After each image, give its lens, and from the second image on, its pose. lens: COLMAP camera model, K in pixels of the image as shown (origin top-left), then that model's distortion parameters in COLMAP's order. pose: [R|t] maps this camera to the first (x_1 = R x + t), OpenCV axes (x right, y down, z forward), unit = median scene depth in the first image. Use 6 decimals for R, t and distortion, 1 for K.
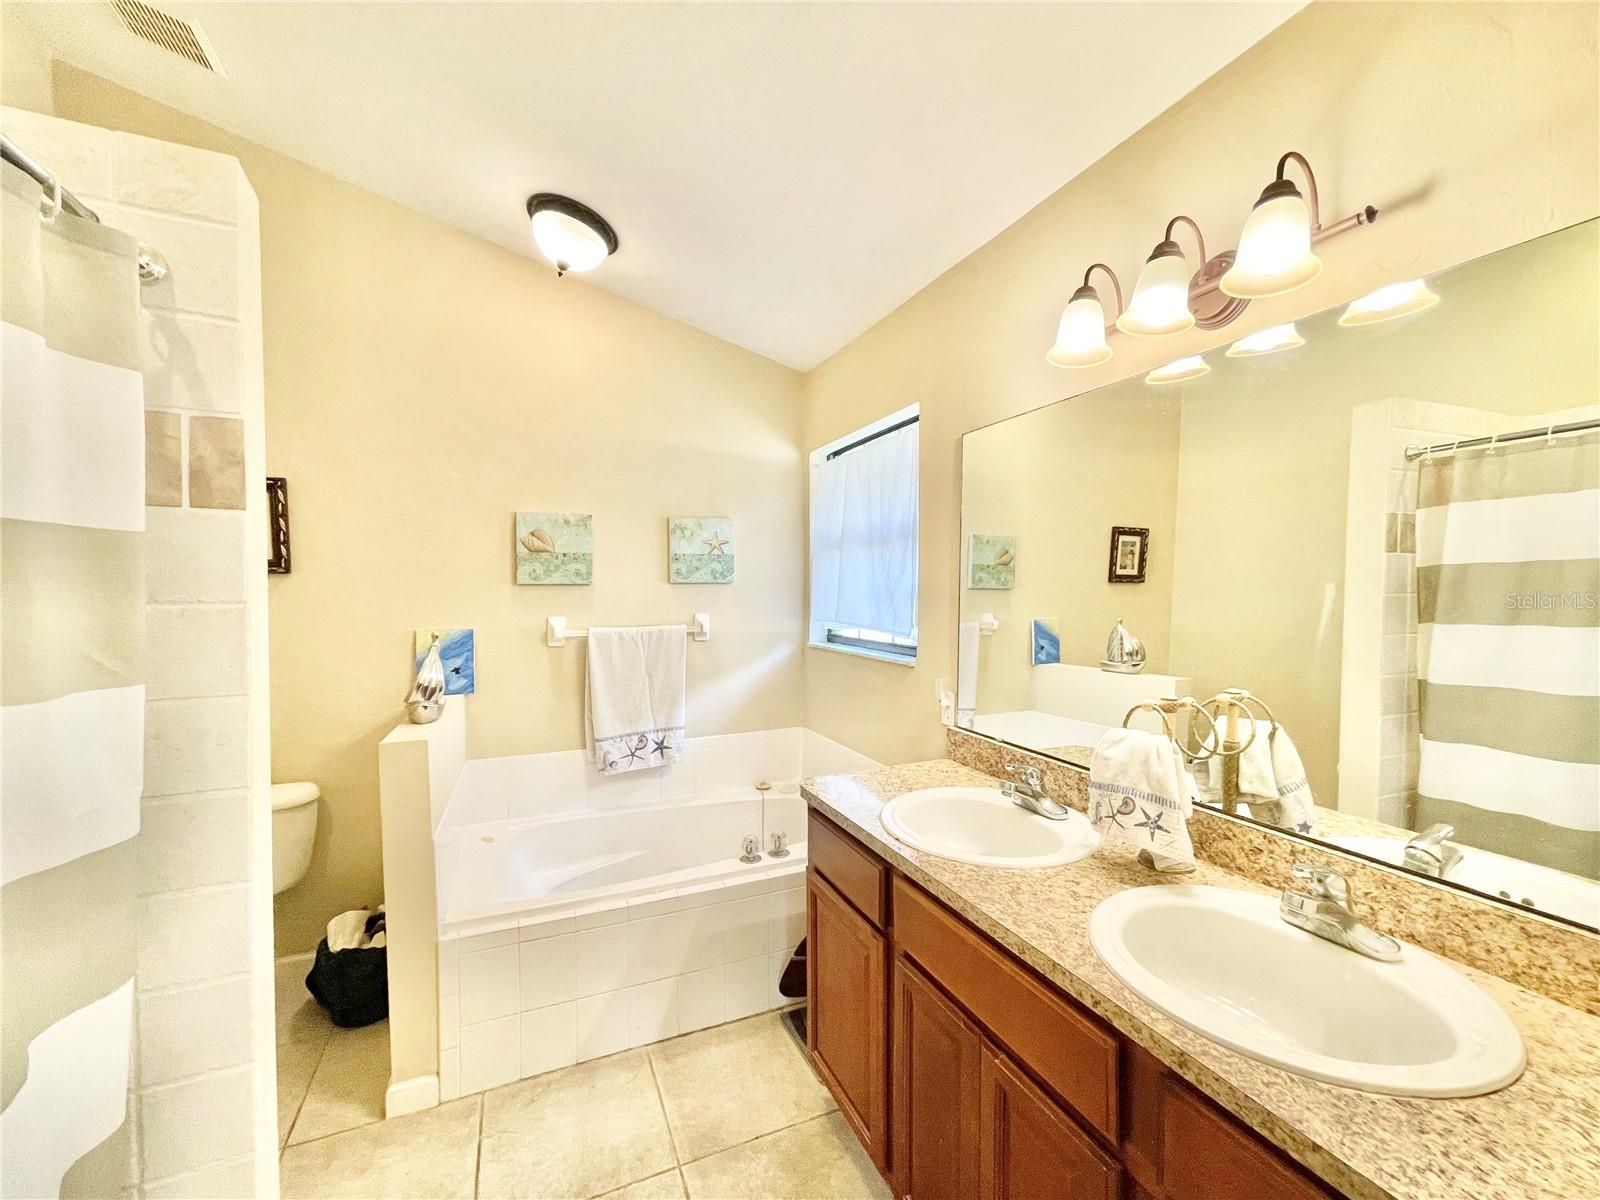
lens RADIAL K [[640.5, 0, 795.8], [0, 640.5, 608.4], [0, 0, 1]] dist [-0.002872, -0.000115]
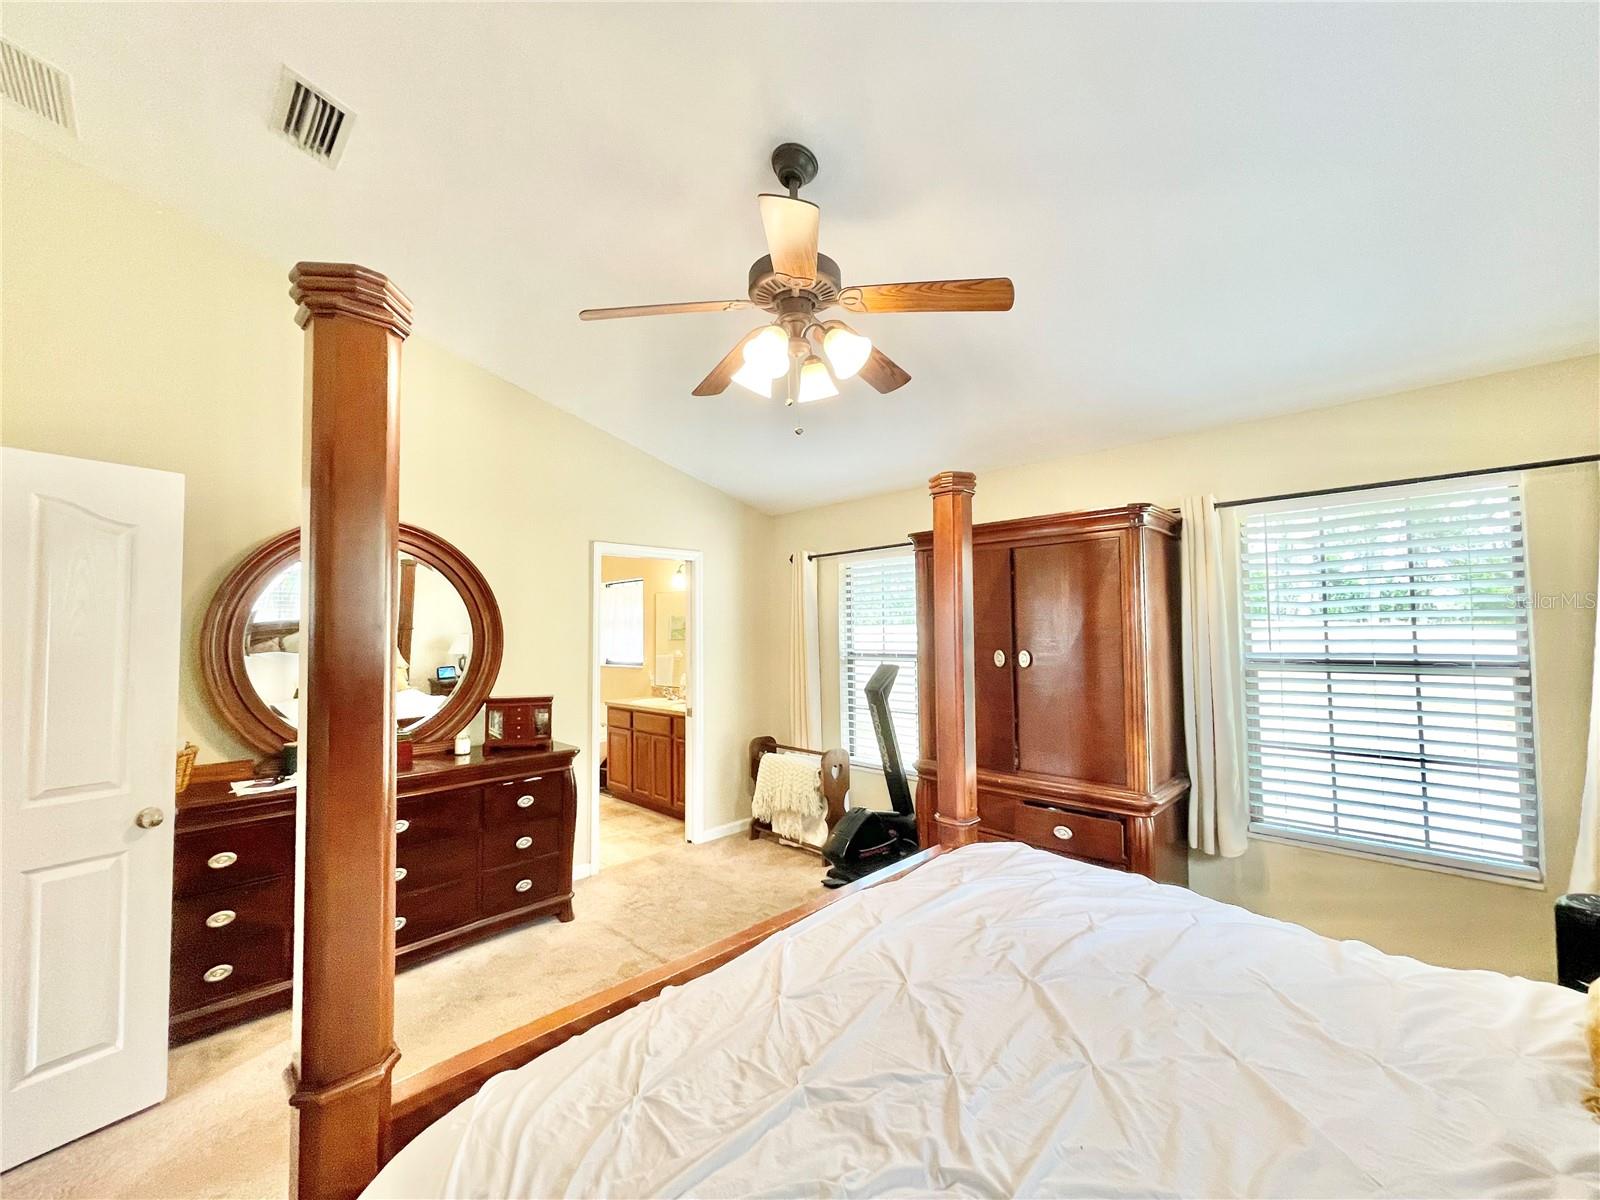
lens RADIAL K [[640.5, 0, 795.8], [0, 640.5, 608.4], [0, 0, 1]] dist [-0.002872, -0.000115]
pose [[0.927114, 0.008336, 0.374688, -0.204199], [0.018467, 0.997522, -0.067888, 0.024754], [-0.374325, 0.069859, 0.924662, -1.556477]]
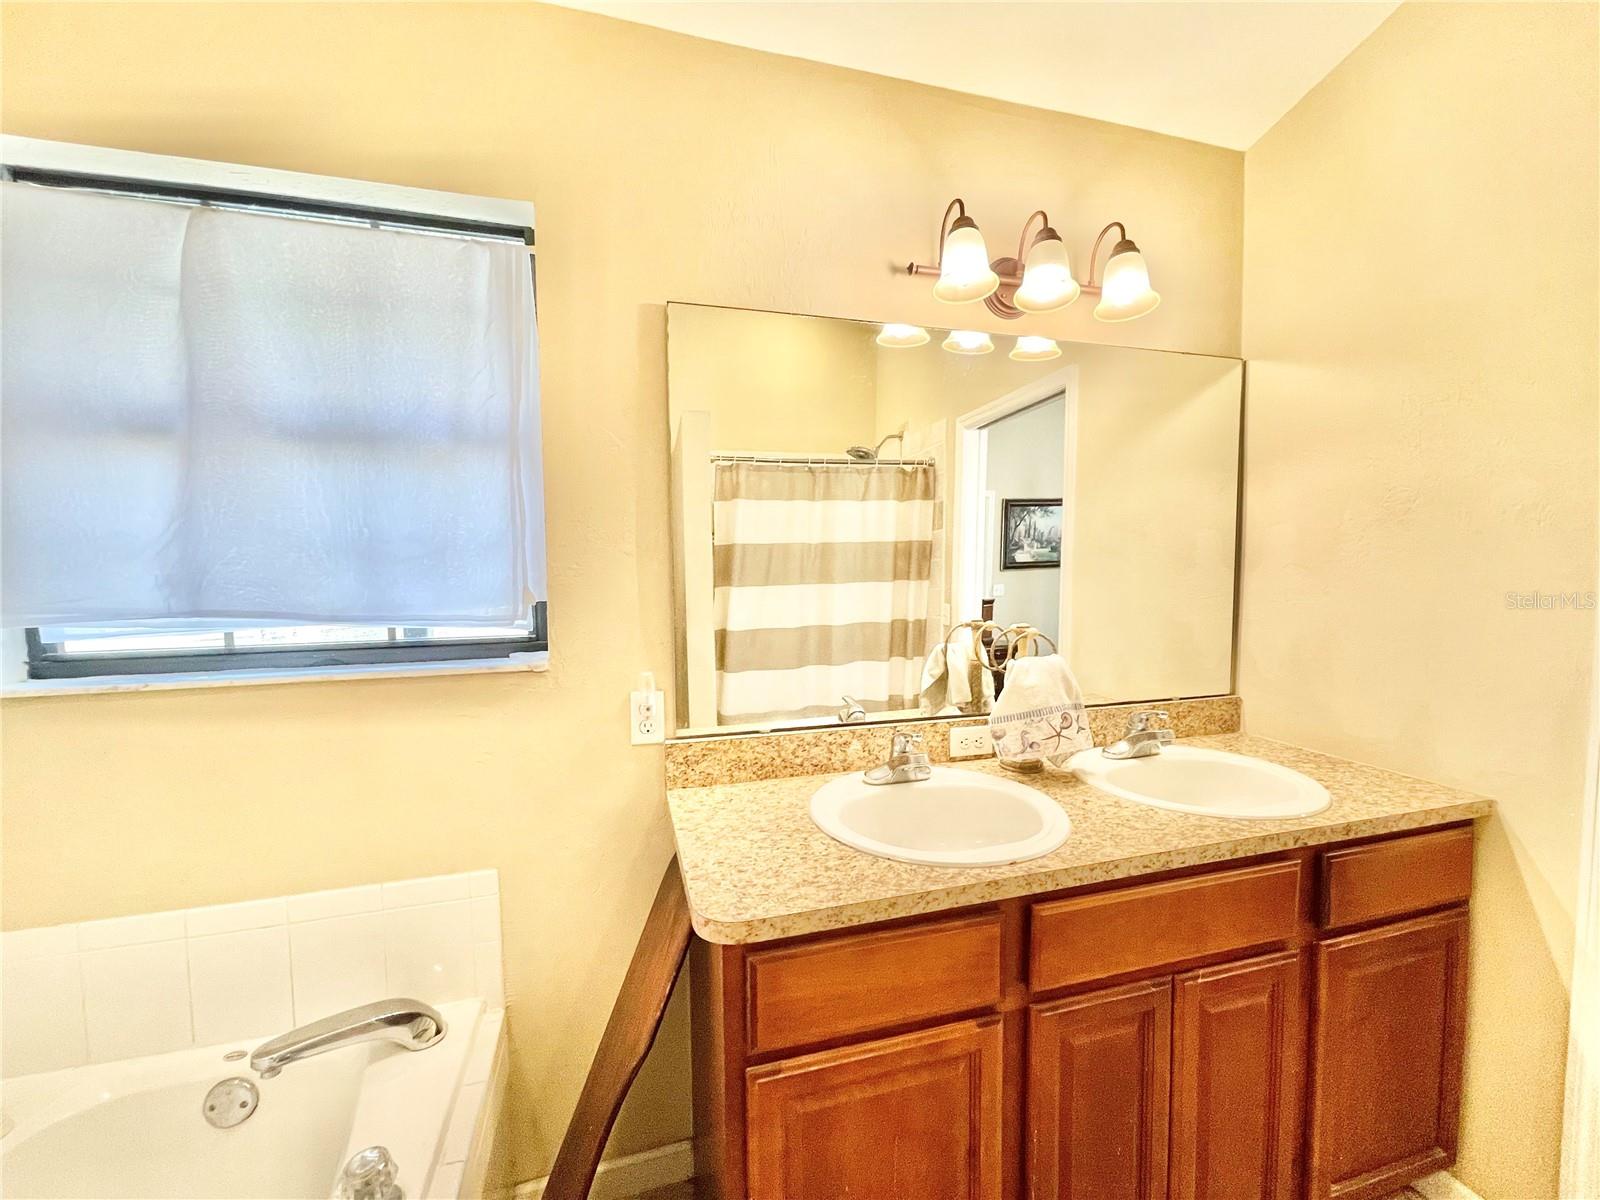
lens RADIAL K [[624.1, 0, 798.9], [0, 624.1, 621.0], [0, 0, 1]] dist [-0.012721, -0.000040]
pose [[0.153623, -0.067333, 0.985833, -0.274077], [0.046419, 0.997066, 0.060867, 0.019596], [-0.987039, 0.036411, 0.156298, 0.561255]]
